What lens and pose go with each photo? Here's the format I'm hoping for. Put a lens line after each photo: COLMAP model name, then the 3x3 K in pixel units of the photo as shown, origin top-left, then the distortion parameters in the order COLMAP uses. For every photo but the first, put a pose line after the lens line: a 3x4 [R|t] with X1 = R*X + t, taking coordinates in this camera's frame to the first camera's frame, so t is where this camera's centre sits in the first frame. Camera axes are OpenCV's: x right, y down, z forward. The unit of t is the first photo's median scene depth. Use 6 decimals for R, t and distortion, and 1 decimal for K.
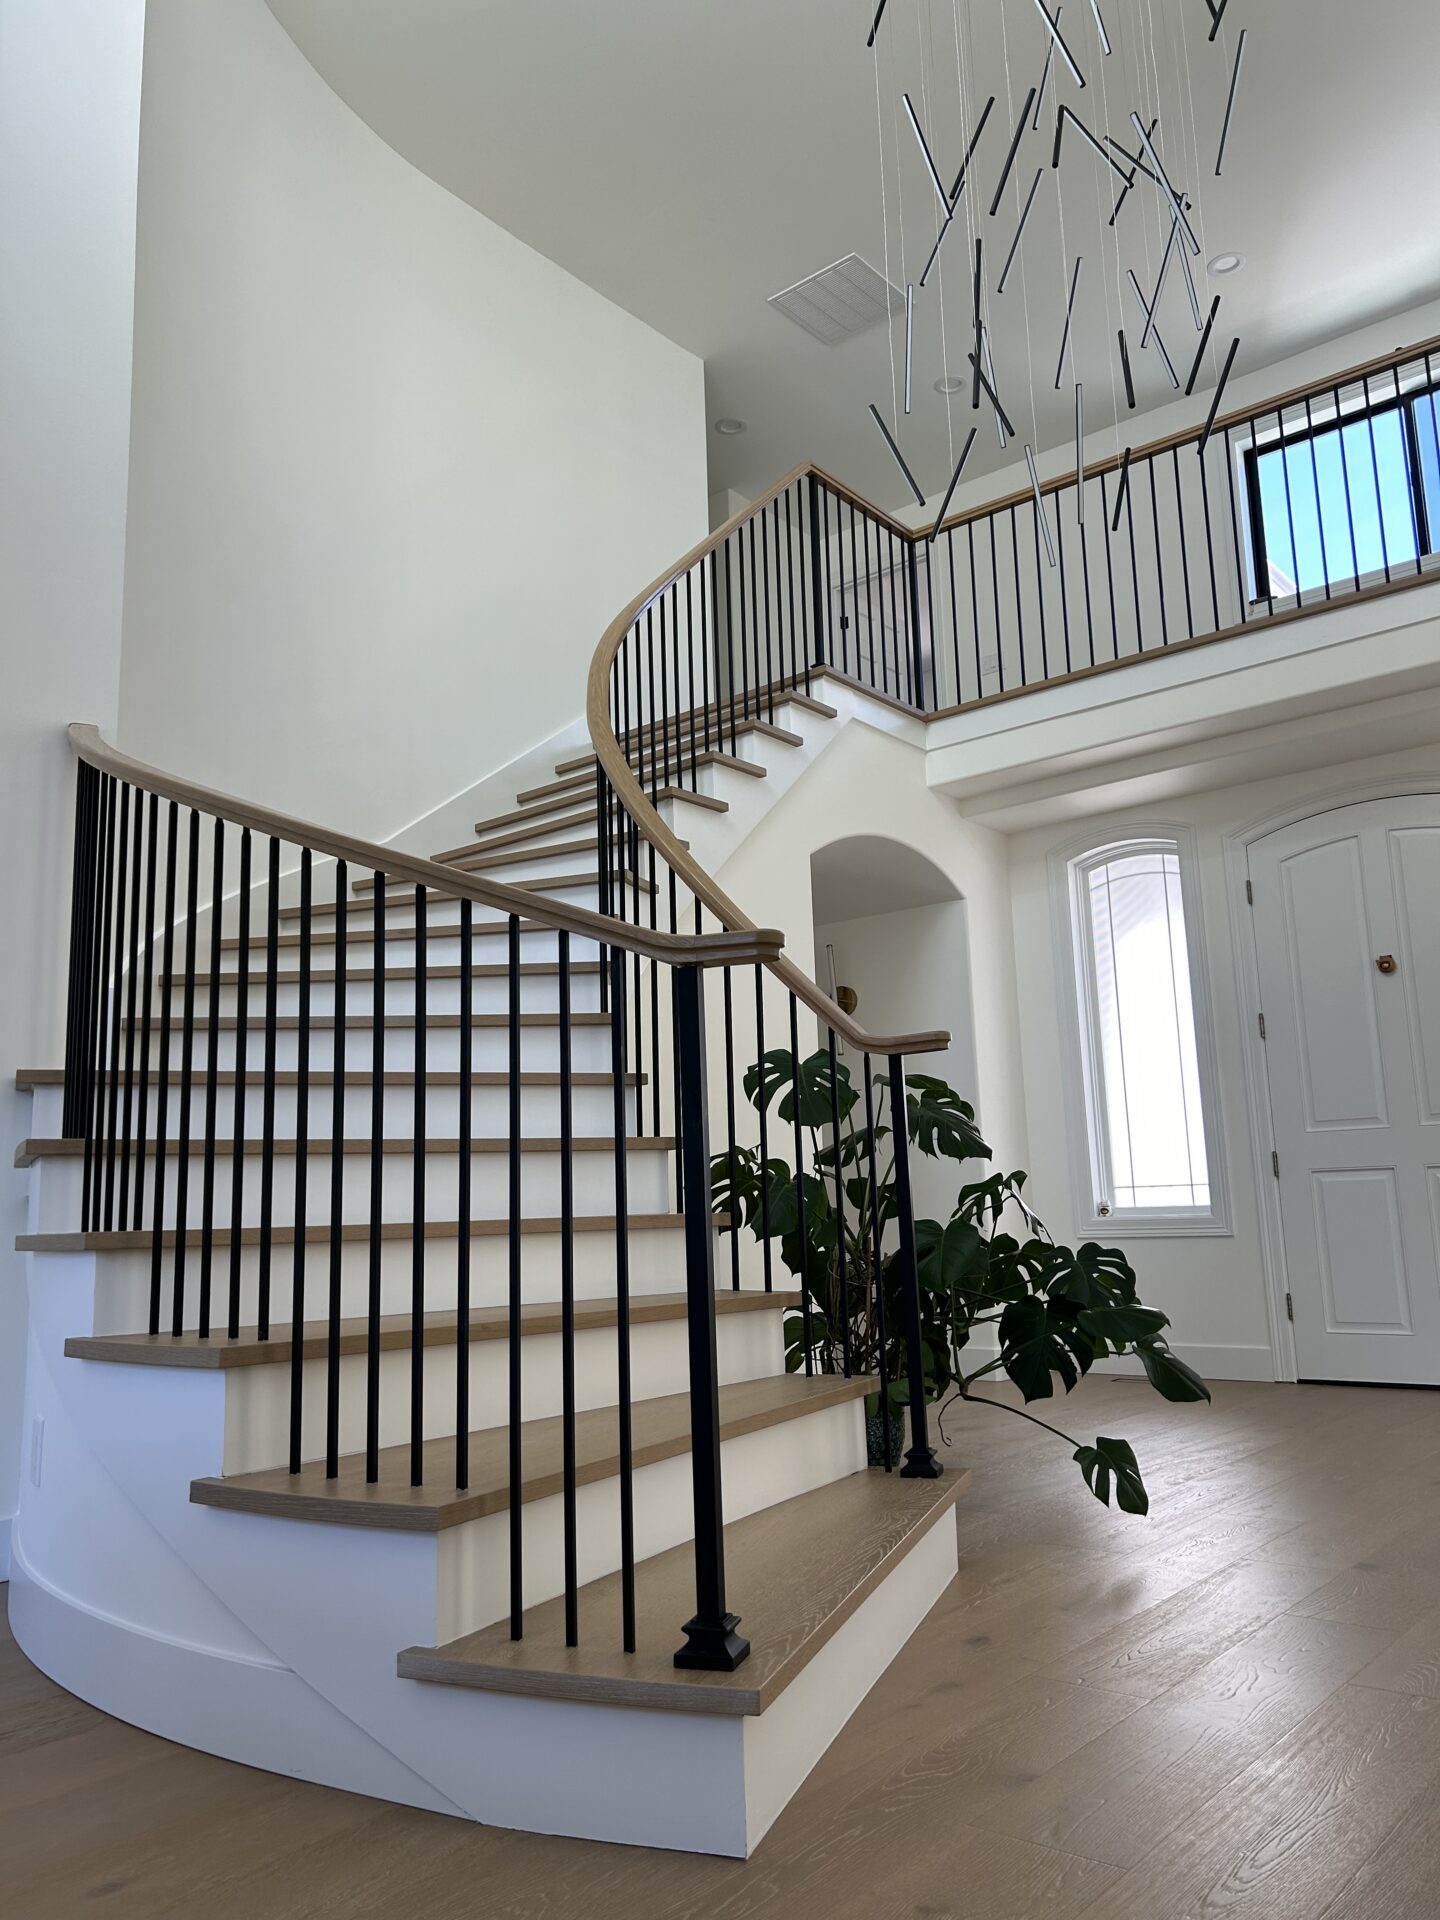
lens RADIAL K [[1449.4, 0, 736.1], [0, 1449.4, 977.8], [0, 0, 1]] dist [0.061478, -0.068710]
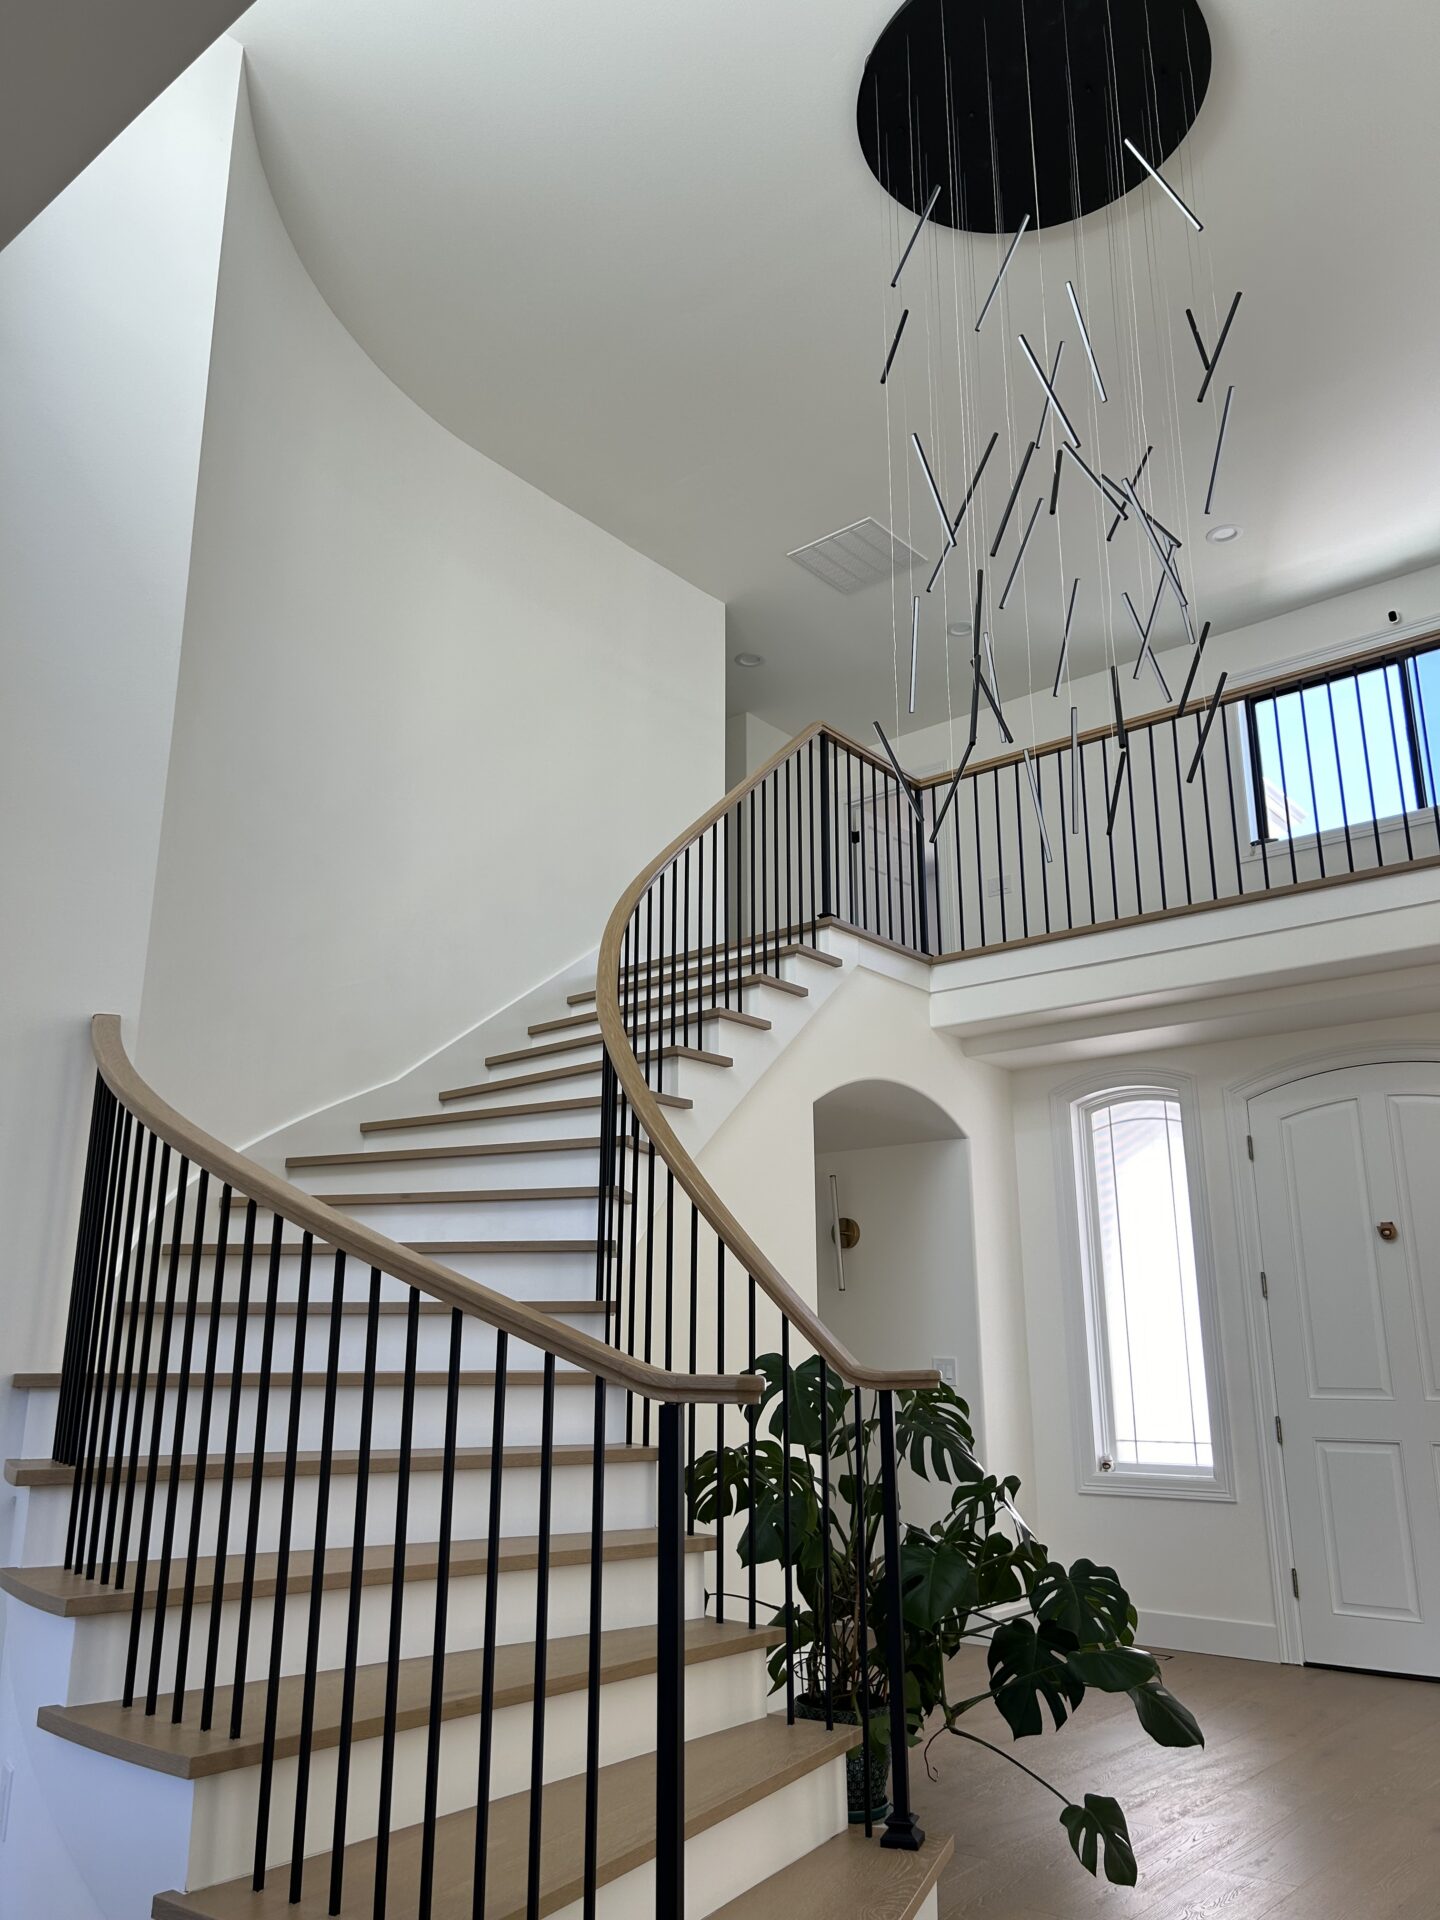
lens RADIAL K [[1449.4, 0, 731.0], [0, 1449.4, 950.4], [0, 0, 1]] dist [0.061478, -0.068710]
pose [[0.999487, 0.027539, -0.016332, 0.009015], [-0.029009, 0.994768, -0.097956, -0.108956], [0.013549, 0.098380, 0.995057, -0.024176]]
